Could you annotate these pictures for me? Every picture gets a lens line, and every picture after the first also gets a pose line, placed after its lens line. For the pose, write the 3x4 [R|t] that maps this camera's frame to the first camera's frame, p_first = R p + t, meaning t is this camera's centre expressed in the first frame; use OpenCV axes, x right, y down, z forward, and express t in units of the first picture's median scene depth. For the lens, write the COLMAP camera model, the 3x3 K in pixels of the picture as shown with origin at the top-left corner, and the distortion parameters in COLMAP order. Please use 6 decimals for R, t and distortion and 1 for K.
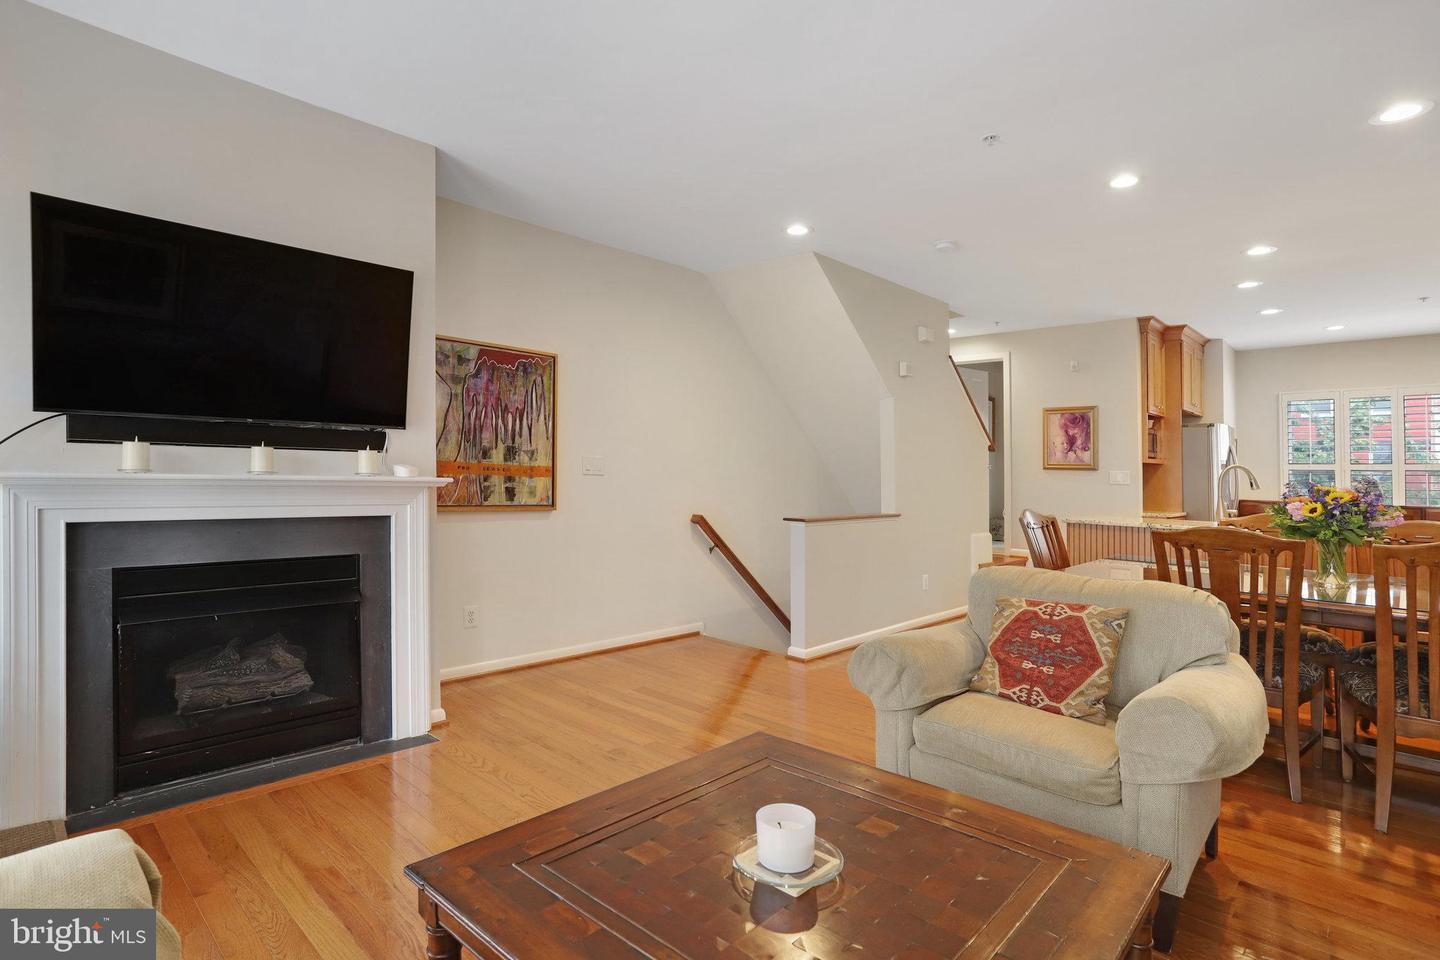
lens RADIAL K [[740.5, 0, 720.0], [0, 740.5, 480.0], [0, 0, 1]] dist [-0.004954, 0.001309]
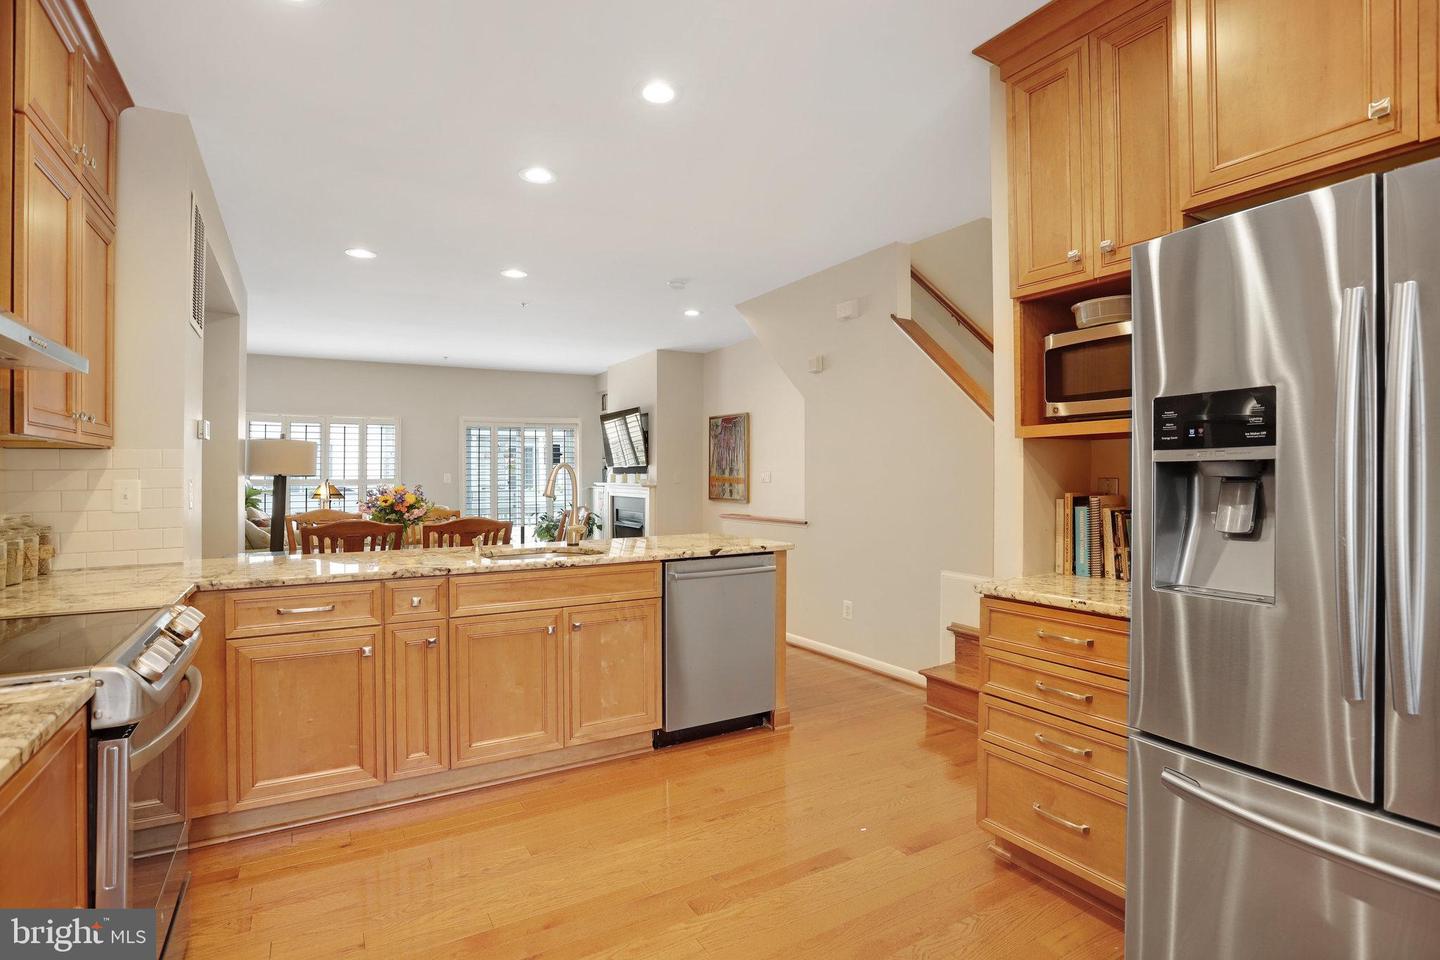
lens RADIAL K [[740.5, 0, 720.0], [0, 740.5, 480.0], [0, 0, 1]] dist [-0.004954, 0.001309]
pose [[-0.304181, -0.008454, -0.952577, 1.534623], [-0.007059, 0.999953, -0.006620, -0.001364], [0.952588, 0.004710, -0.304226, 1.570181]]
